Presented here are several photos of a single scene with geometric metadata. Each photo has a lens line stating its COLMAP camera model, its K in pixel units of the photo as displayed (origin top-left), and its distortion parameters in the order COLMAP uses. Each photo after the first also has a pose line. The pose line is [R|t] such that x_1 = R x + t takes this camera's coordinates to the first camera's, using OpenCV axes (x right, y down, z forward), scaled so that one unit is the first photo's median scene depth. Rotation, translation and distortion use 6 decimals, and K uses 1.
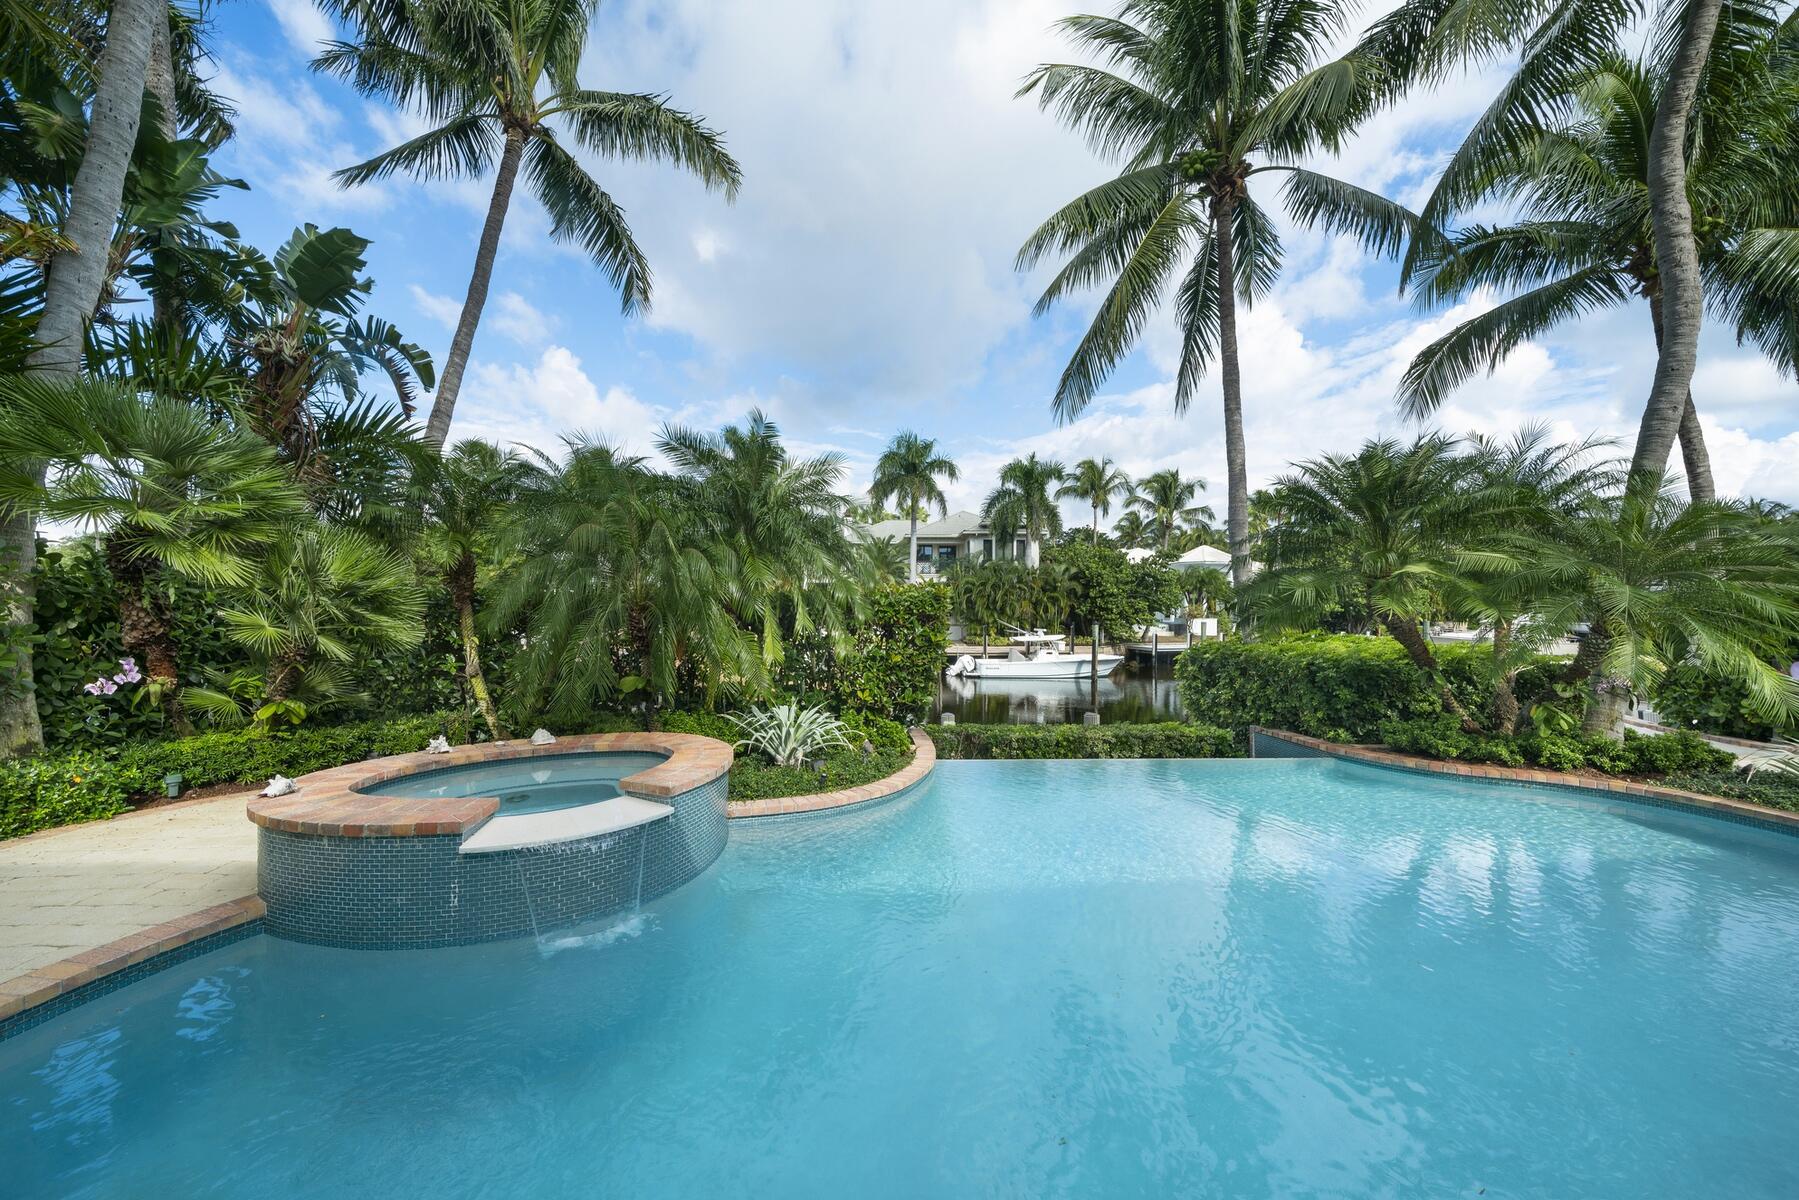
lens RADIAL K [[666.0, 0, 889.5], [0, 666.0, 601.3], [0, 0, 1]] dist [-0.005222, 0.000340]
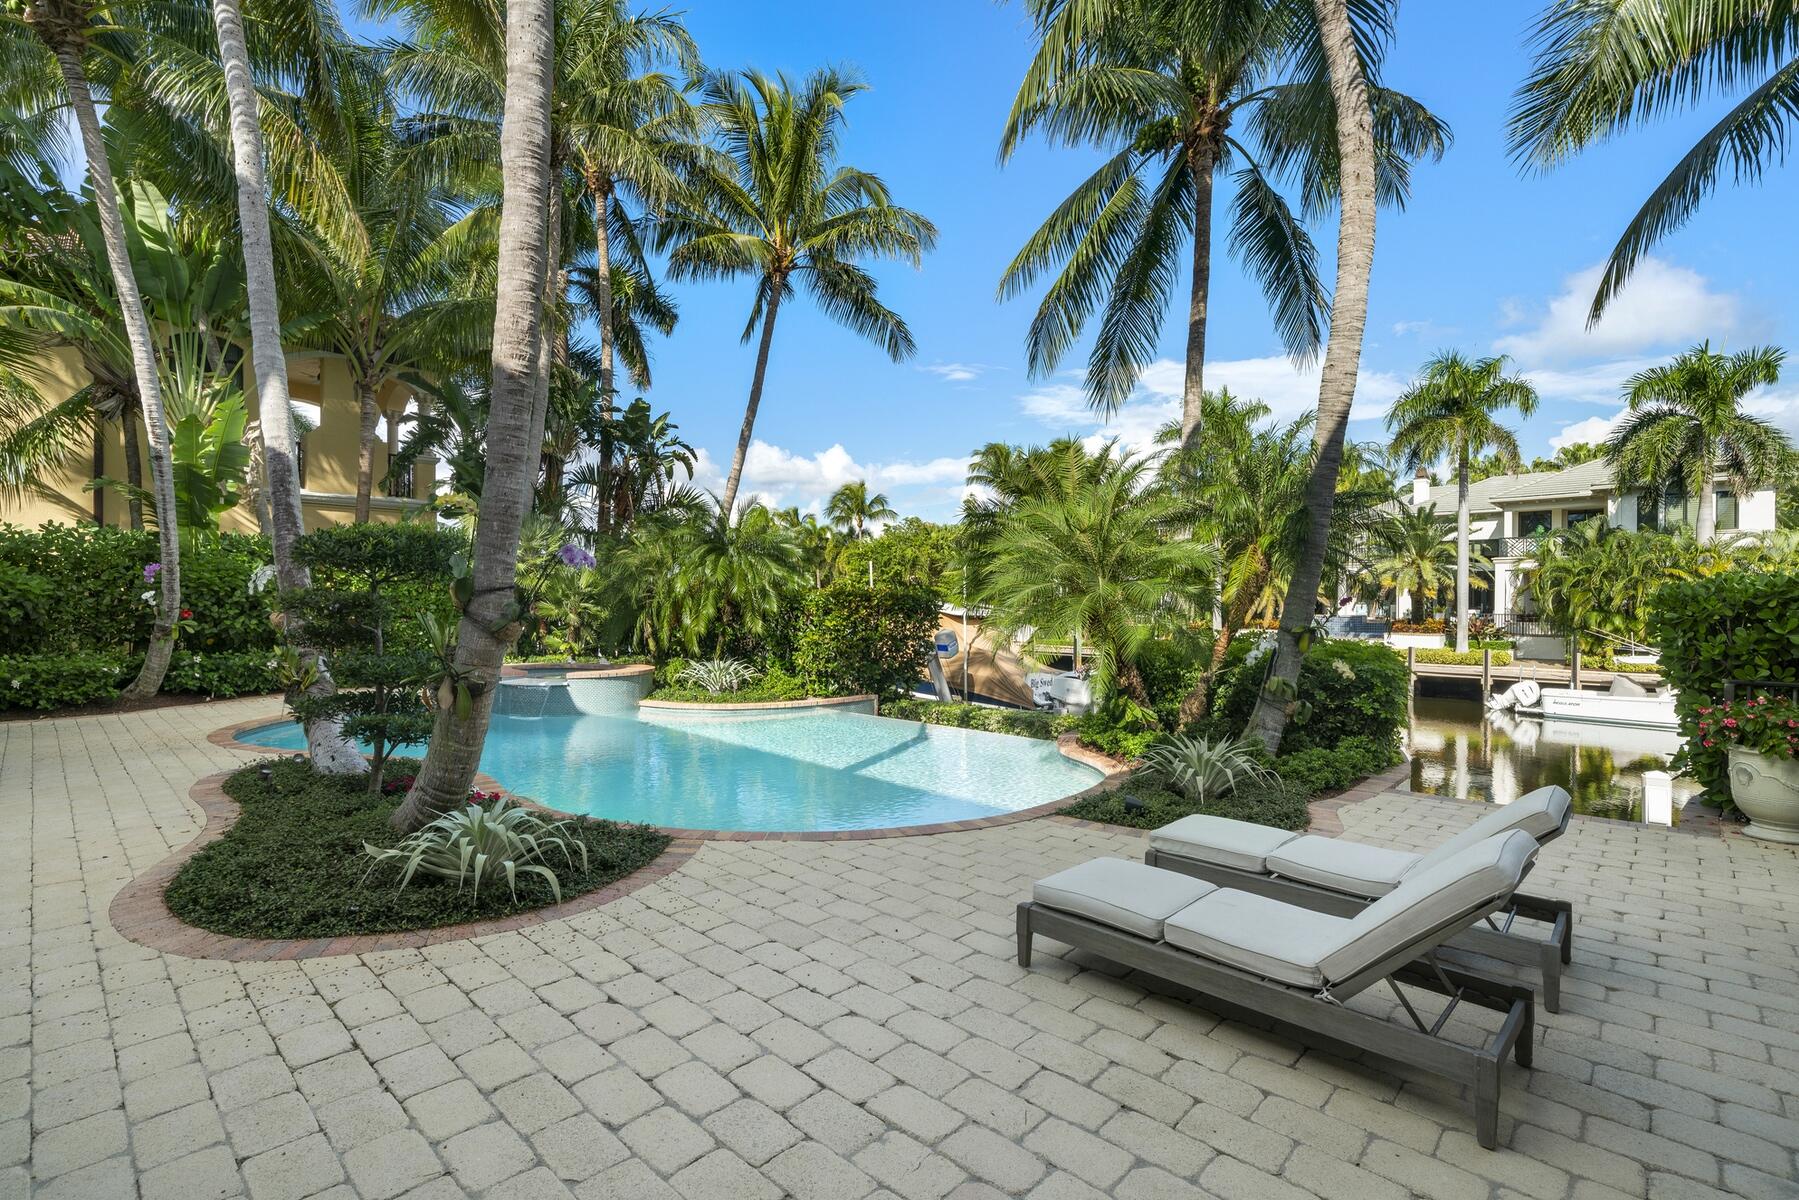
lens RADIAL K [[820.6, 0, 887.8], [0, 820.6, 598.6], [0, 0, 1]] dist [0.004392, -0.000859]
pose [[0.713596, 0.009764, -0.700489, 0.225278], [-0.009975, 0.999943, 0.003776, 0.003327], [0.700486, 0.004293, 0.713653, -0.017750]]
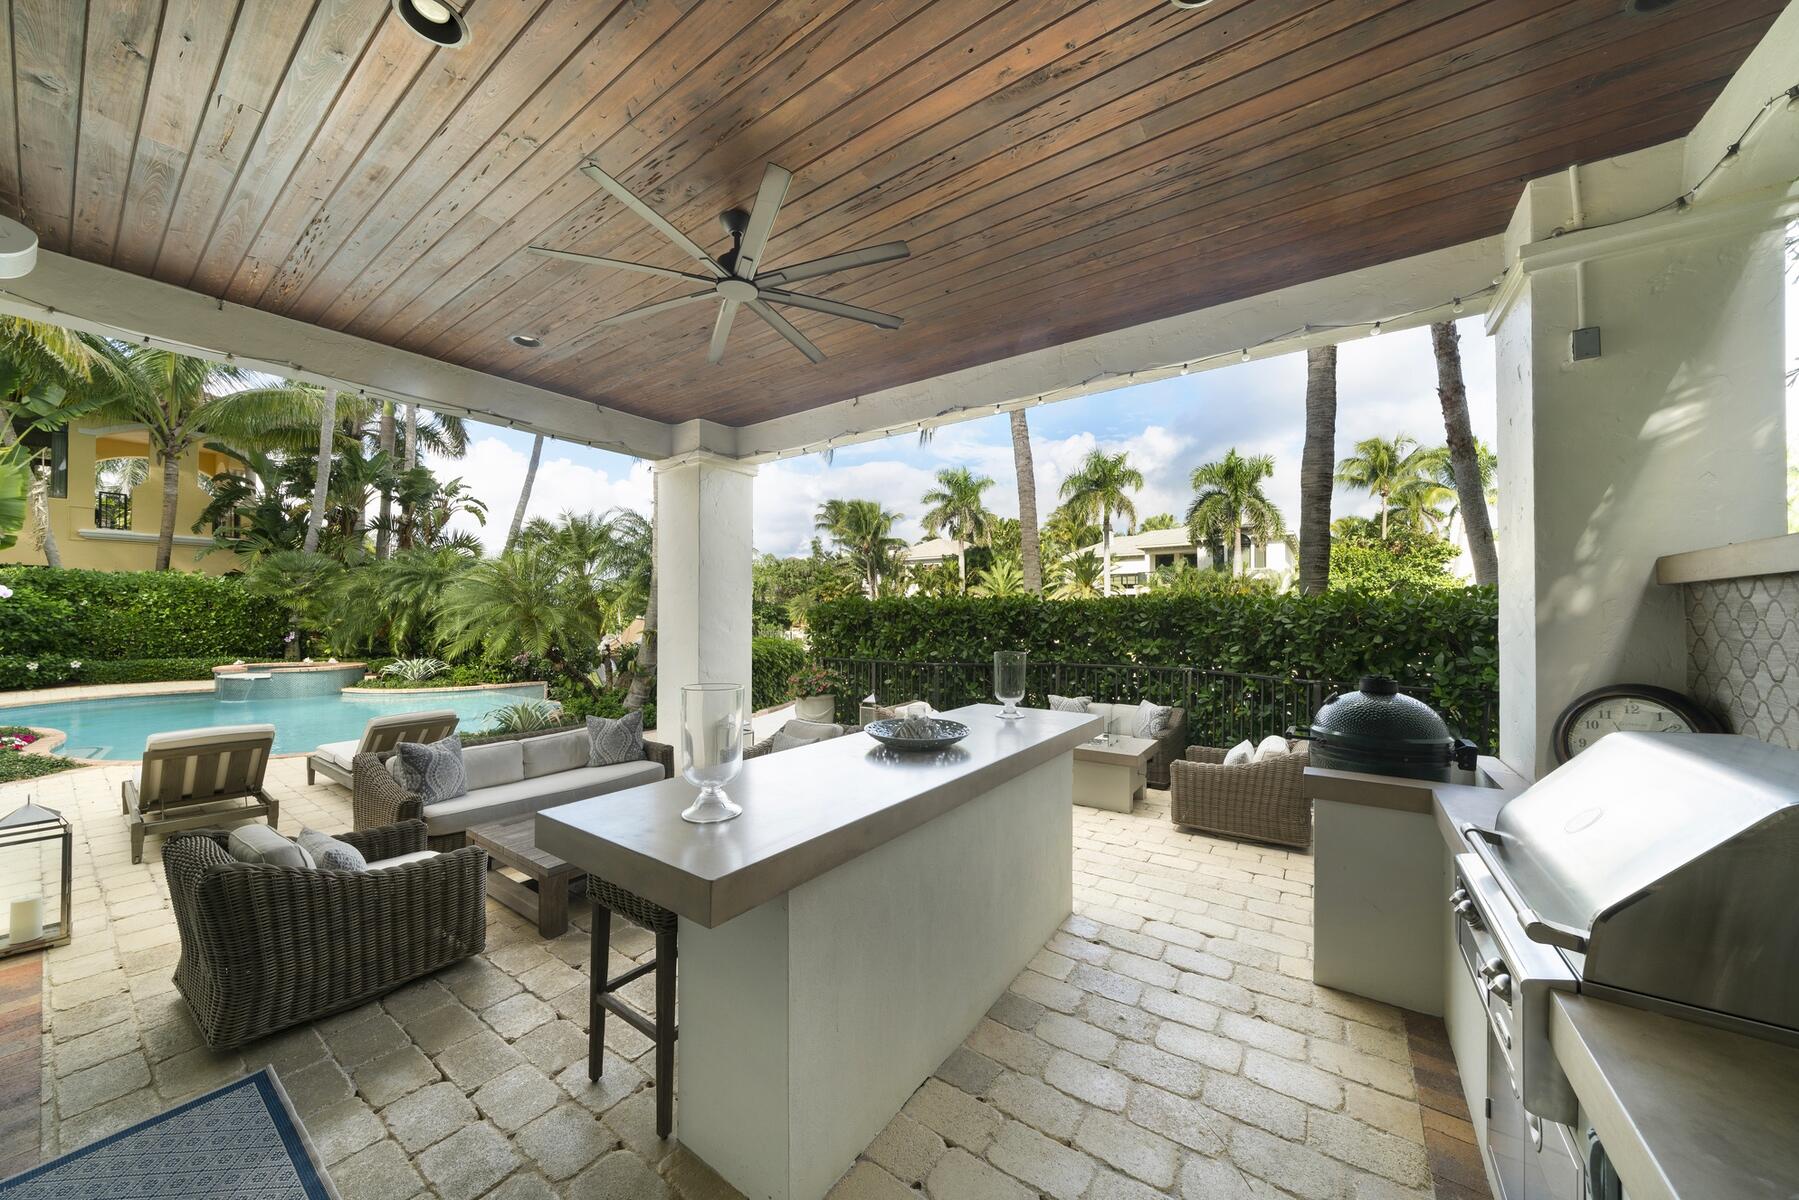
lens RADIAL K [[624.3, 0, 900.0], [0, 624.3, 609.1], [0, 0, 1]] dist [-0.009427, 0.000635]
pose [[0.808522, 0.001693, -0.588463, 0.370797], [-0.006284, 0.999964, -0.005757, 0.002397], [0.588432, 0.008353, 0.808503, 0.046487]]
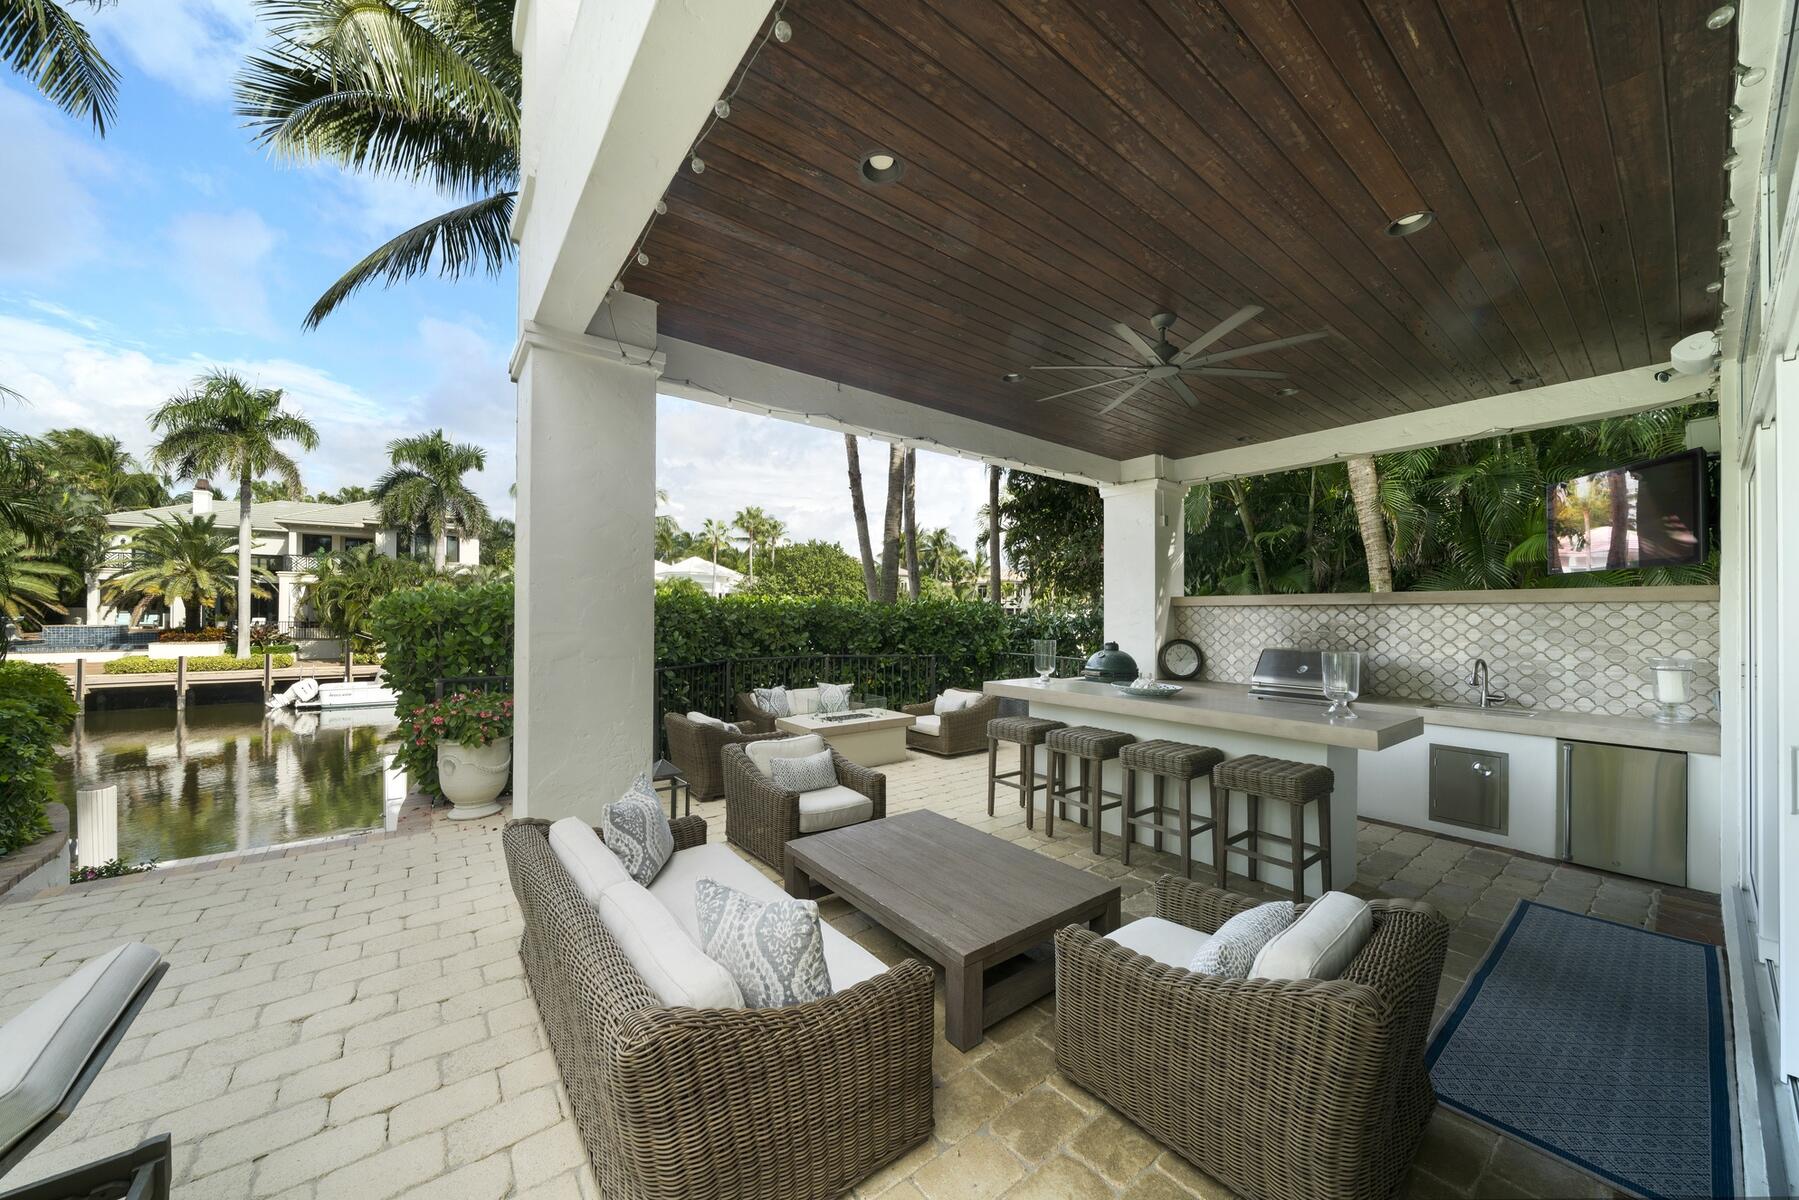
lens RADIAL K [[624.3, 0, 888.6], [0, 624.3, 615.5], [0, 0, 1]] dist [-0.009427, 0.000635]
pose [[0.809480, 0.012819, 0.587007, 0.229210], [-0.012331, 0.999912, -0.004831, 0.003788], [-0.587018, -0.003328, 0.809567, 0.040357]]
